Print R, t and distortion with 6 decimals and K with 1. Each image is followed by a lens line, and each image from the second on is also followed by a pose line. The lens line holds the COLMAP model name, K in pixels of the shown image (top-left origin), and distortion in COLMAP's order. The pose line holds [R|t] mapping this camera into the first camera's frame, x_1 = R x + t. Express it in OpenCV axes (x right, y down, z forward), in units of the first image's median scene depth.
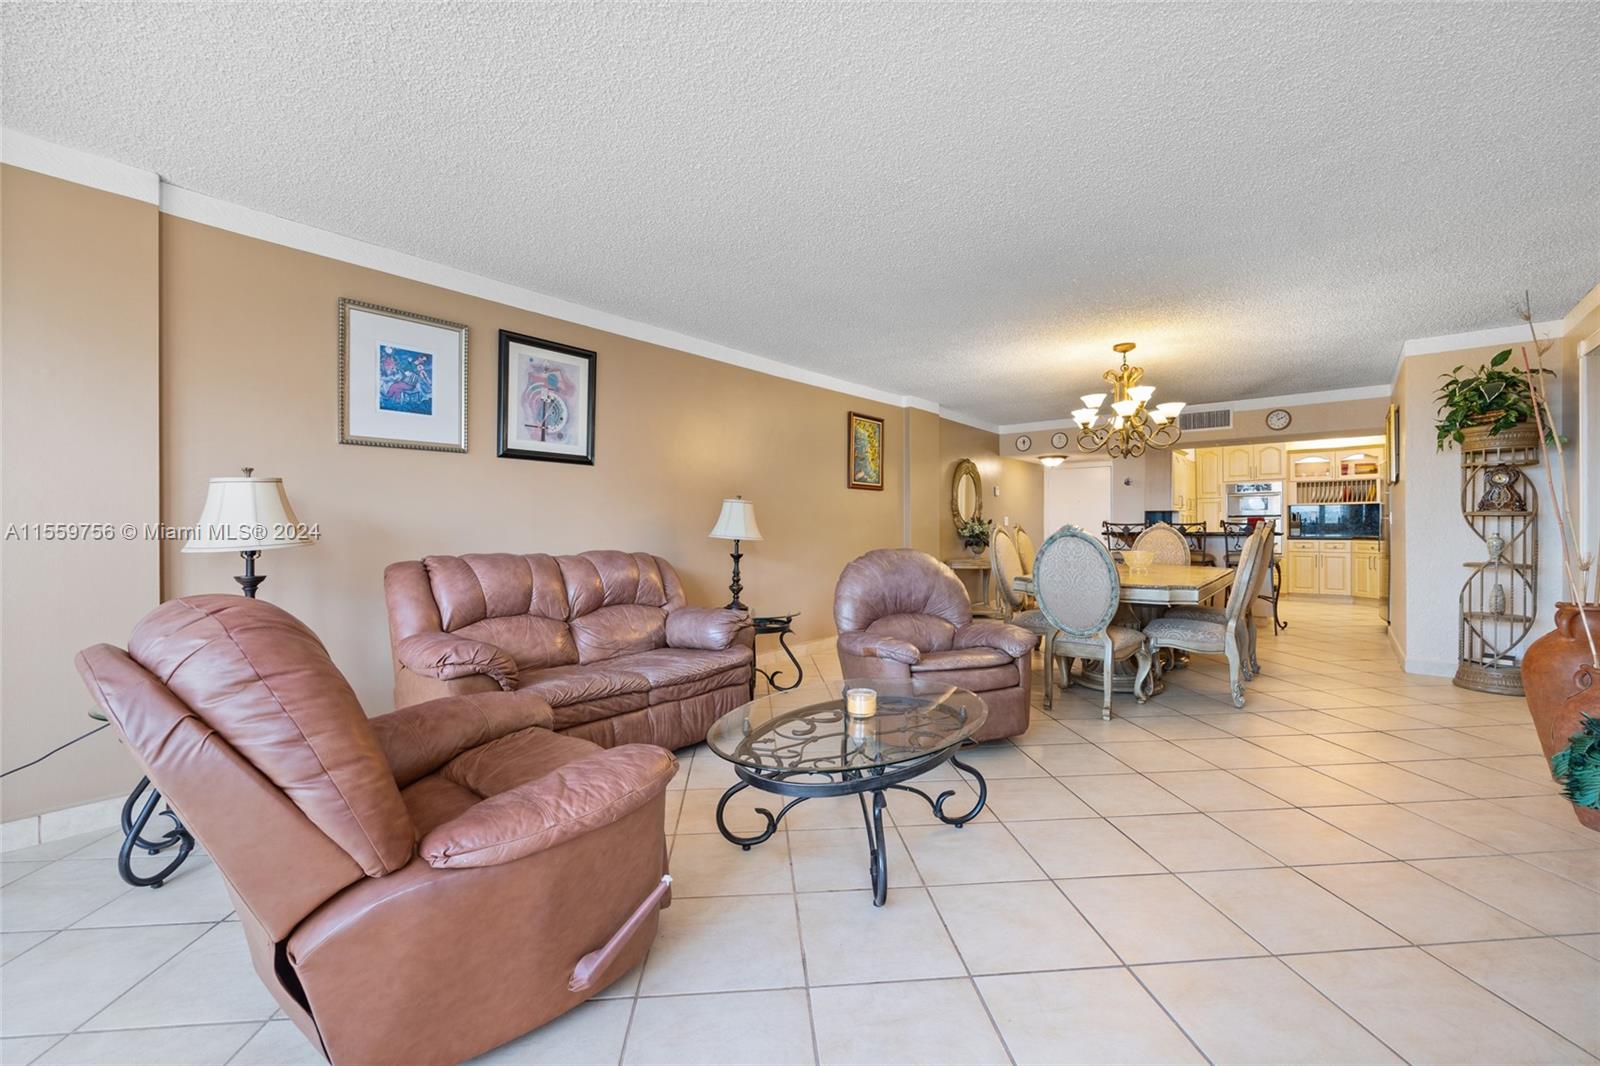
lens RADIAL K [[653.7, 0, 803.1], [0, 653.7, 526.9], [0, 0, 1]] dist [0.001903, 0.000202]
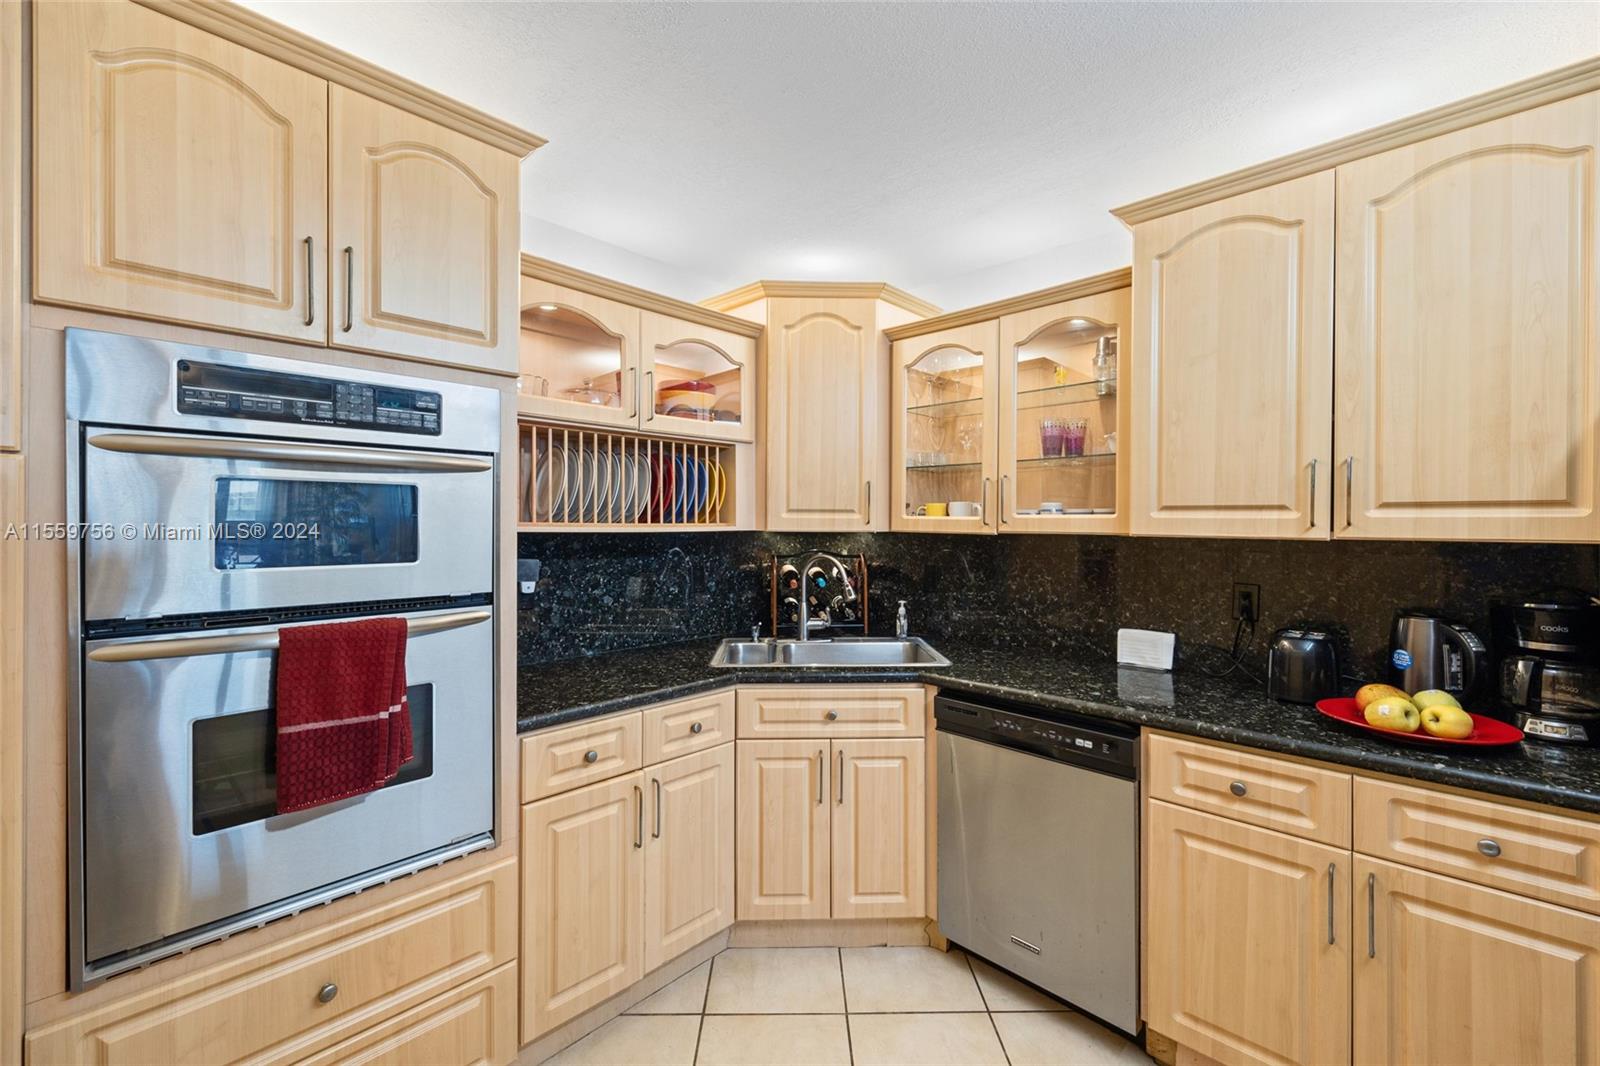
lens RADIAL K [[653.7, 0, 803.1], [0, 653.7, 524.8], [0, 0, 1]] dist [0.001903, 0.000202]
pose [[0.070691, 0.014937, 0.997386, 0.597432], [0.000841, 0.999887, -0.015034, -0.034166], [-0.997498, 0.001902, 0.070670, 0.949629]]
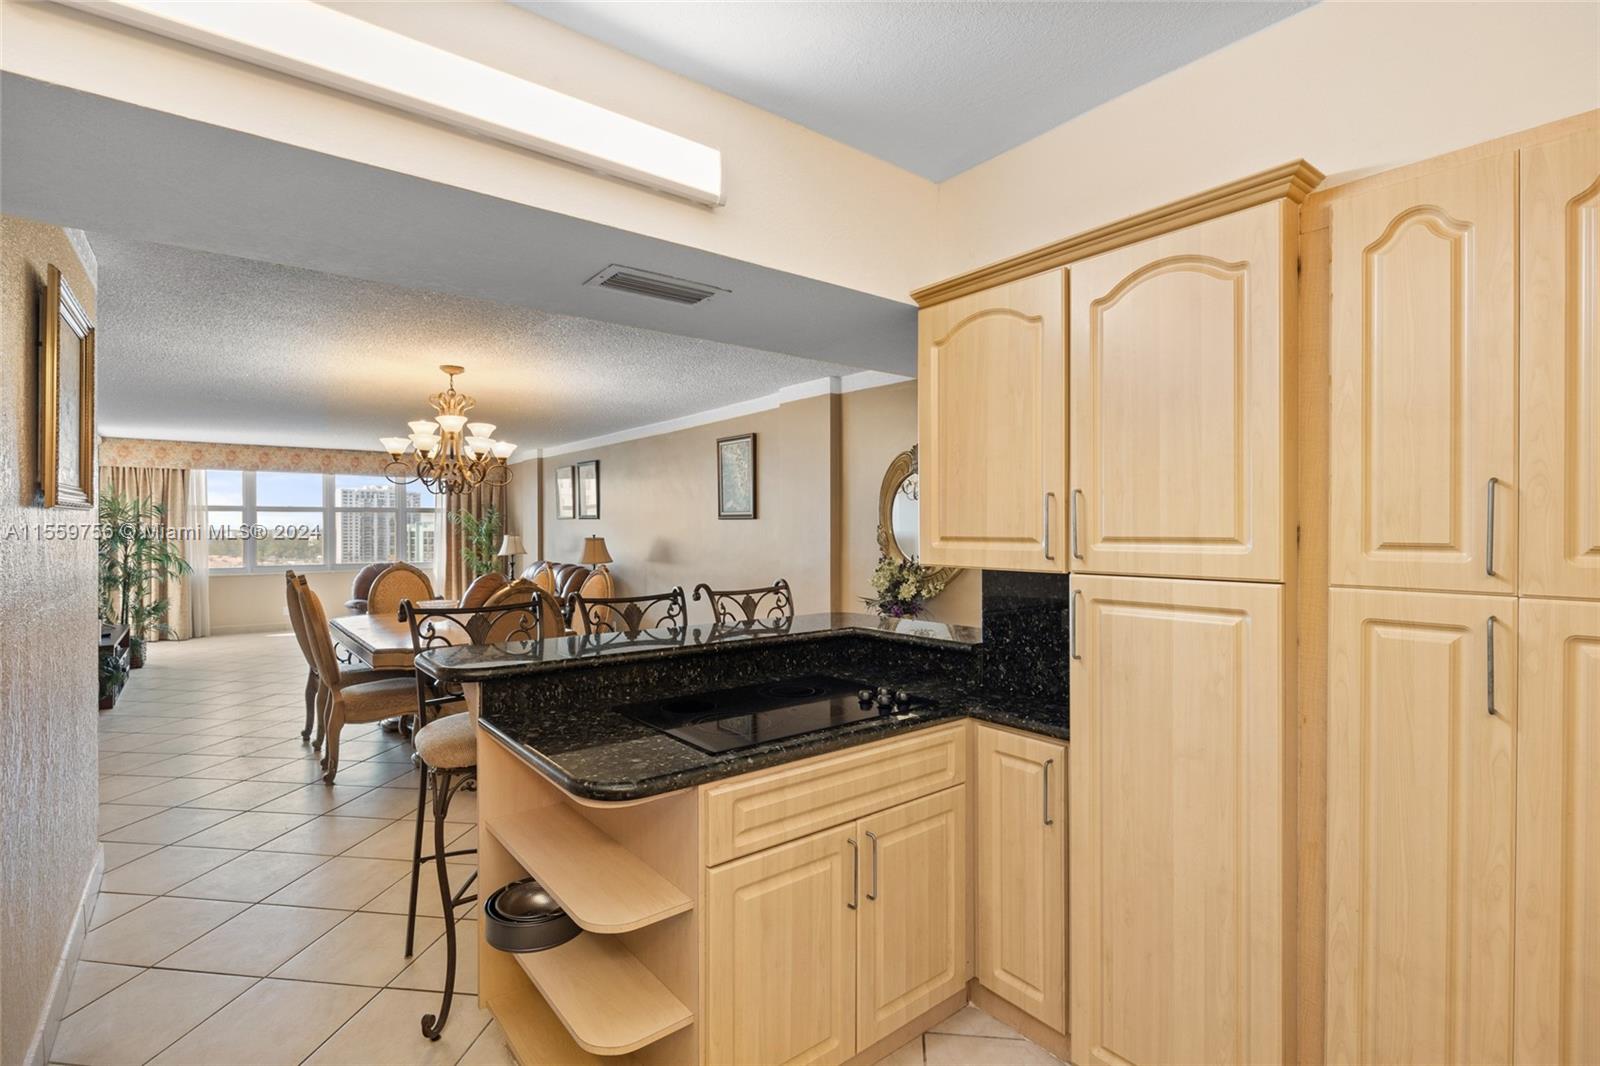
lens RADIAL K [[748.7, 0, 802.0], [0, 748.7, 527.4], [0, 0, 1]] dist [0.000547, -0.000277]
pose [[-0.207867, 0.002875, -0.978153, 0.773800], [-0.000528, 0.999995, 0.003051, -0.035764], [0.978157, 0.001151, -0.207865, 0.936603]]
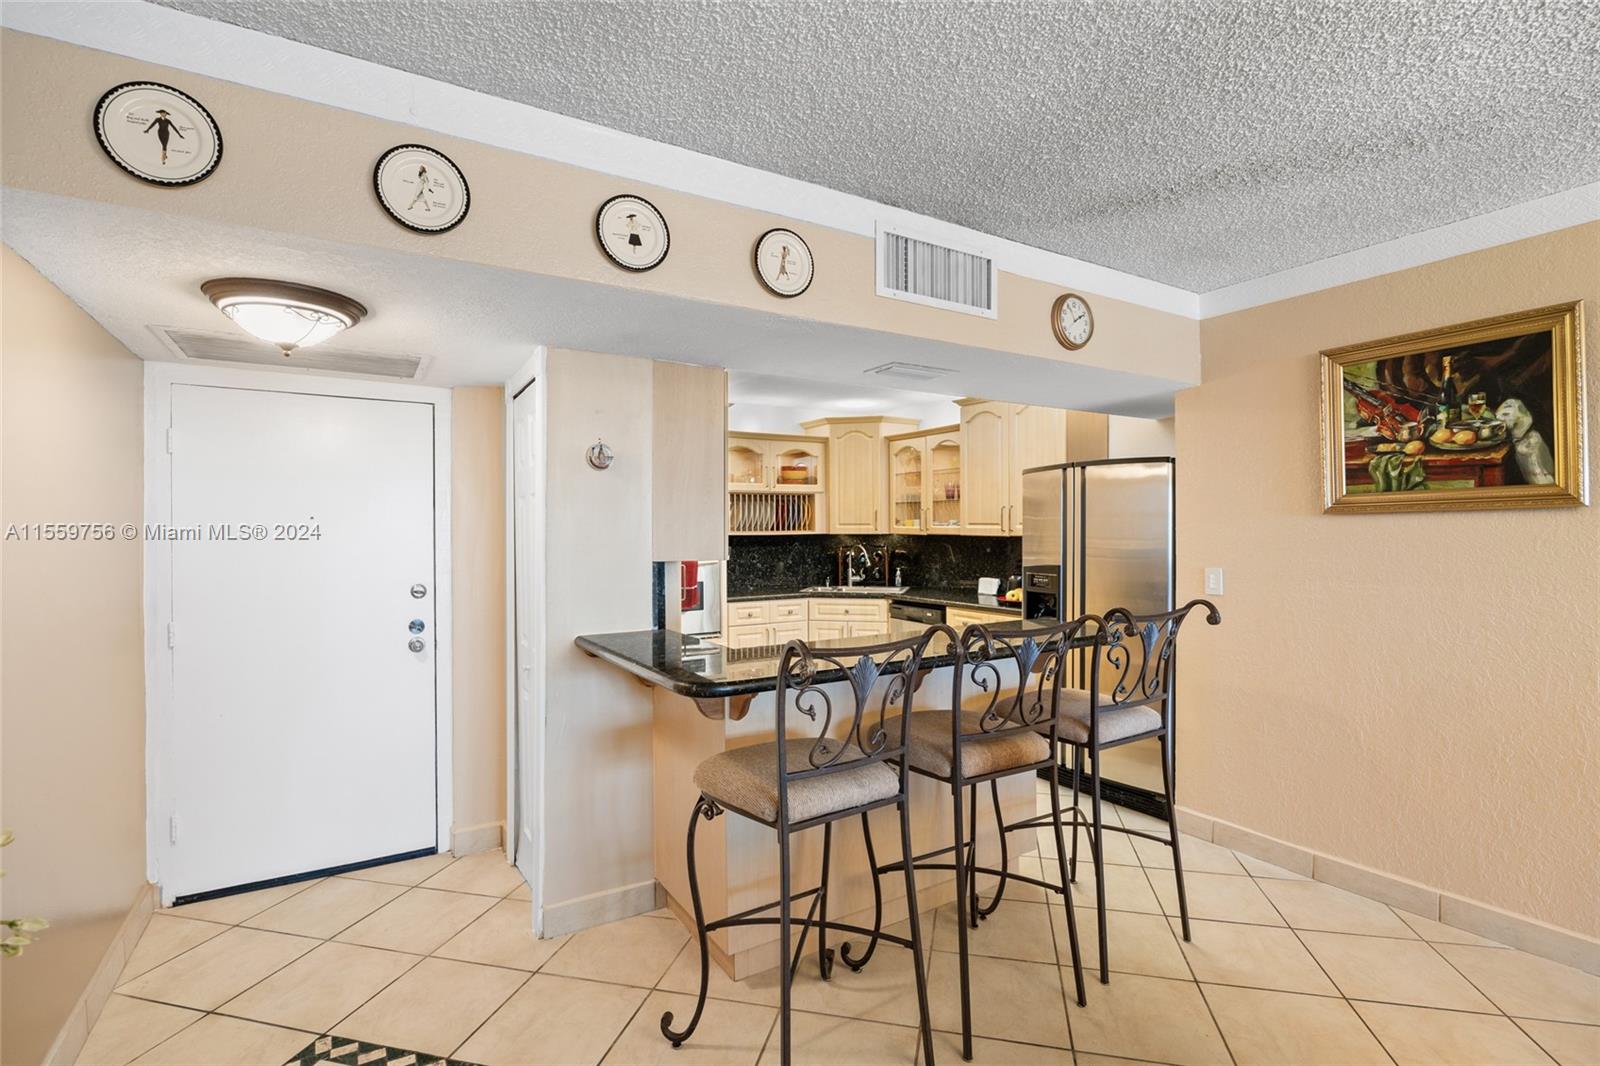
lens RADIAL K [[748.7, 0, 804.6], [0, 748.7, 541.1], [0, 0, 1]] dist [0.000547, -0.000277]
pose [[0.324104, -0.007494, 0.945992, 0.218206], [0.006304, 0.999964, 0.005762, -0.033235], [-0.946001, 0.004096, 0.324139, 0.783889]]
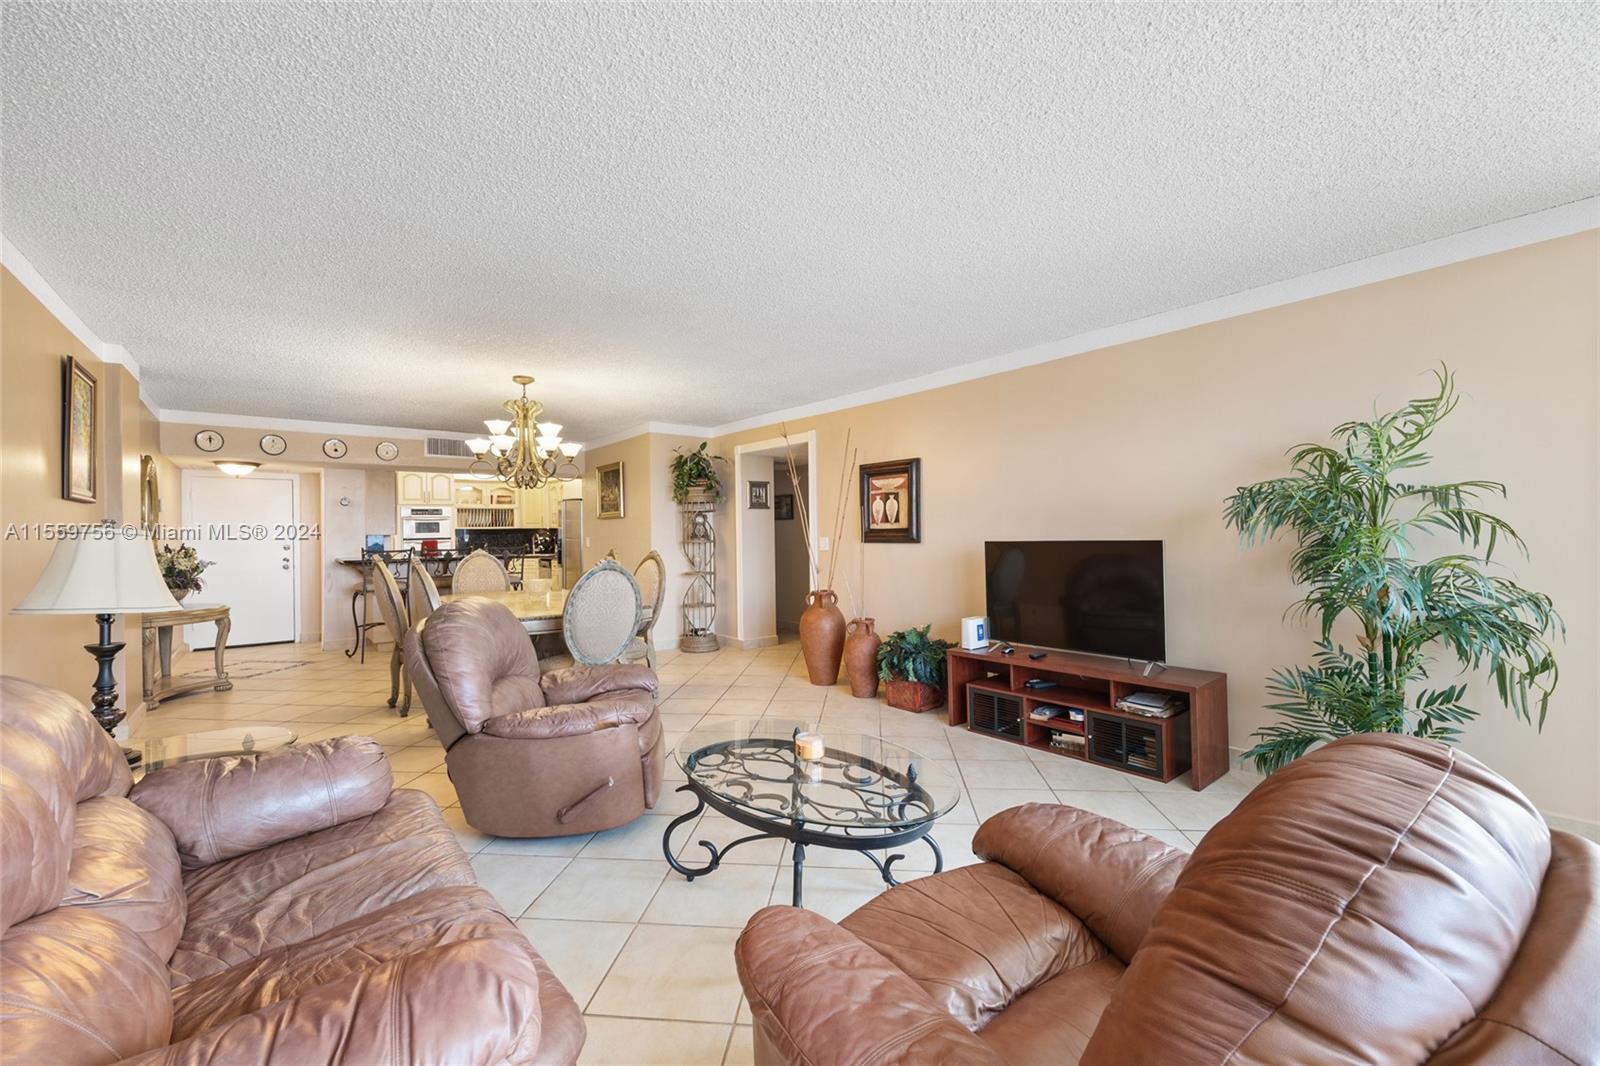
lens RADIAL K [[653.7, 0, 811.1], [0, 653.7, 536.5], [0, 0, 1]] dist [0.001903, 0.000202]
pose [[0.192892, -0.004532, 0.981210, -0.234730], [0.012365, 0.999921, 0.002188, -0.015804], [-0.981142, 0.011710, 0.192933, 0.206865]]
